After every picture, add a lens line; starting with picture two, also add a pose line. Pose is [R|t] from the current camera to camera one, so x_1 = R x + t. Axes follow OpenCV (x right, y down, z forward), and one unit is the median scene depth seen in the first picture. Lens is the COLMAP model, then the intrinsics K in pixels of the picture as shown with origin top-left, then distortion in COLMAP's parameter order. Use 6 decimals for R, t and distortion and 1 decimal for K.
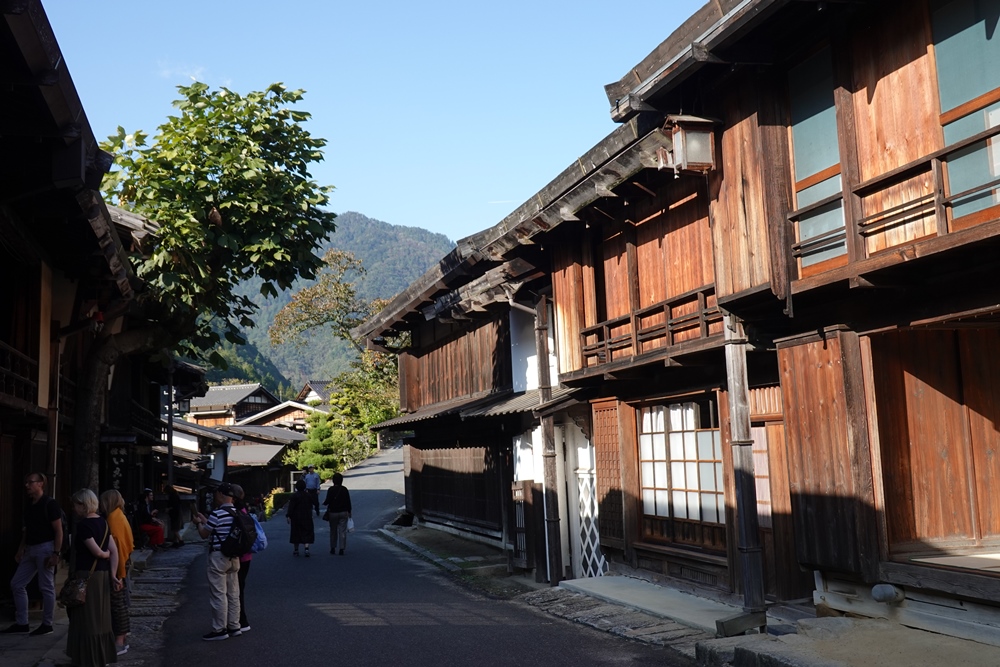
lens RADIAL K [[1111.8, 0, 499.8], [0, 1111.8, 331.8], [0, 0, 1]] dist [-0.004415, 0.000000]
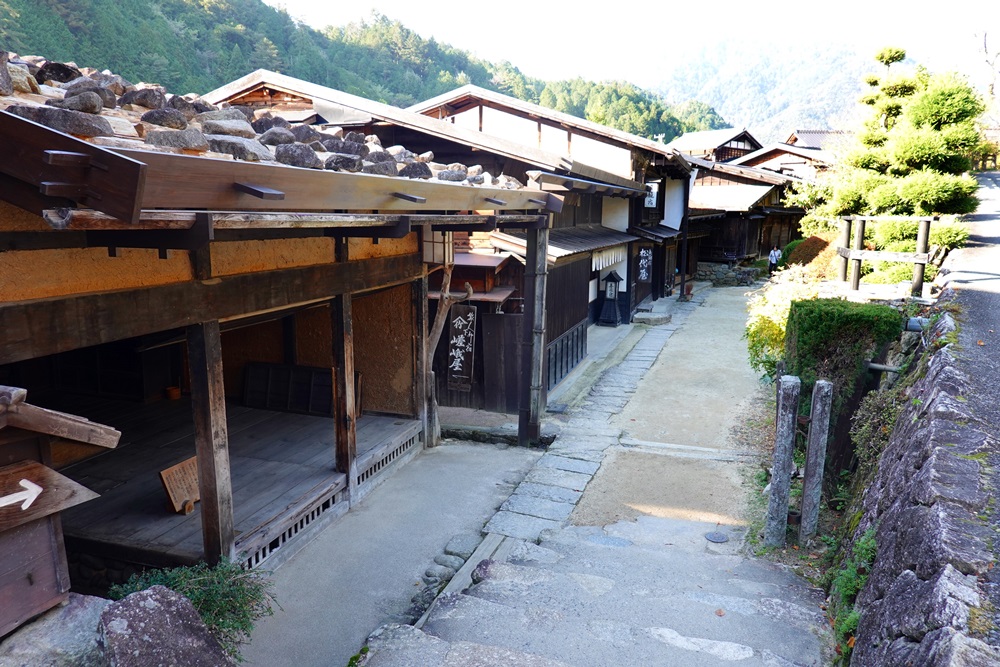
lens RADIAL K [[689.8, 0, 497.7], [0, 689.8, 334.5], [0, 0, 1]] dist [0.007333, 0.001471]
pose [[0.856685, 0.134587, -0.497973, -0.081318], [0.013684, 0.959094, 0.282756, 0.048046], [0.515658, -0.249047, 0.819800, 0.376502]]
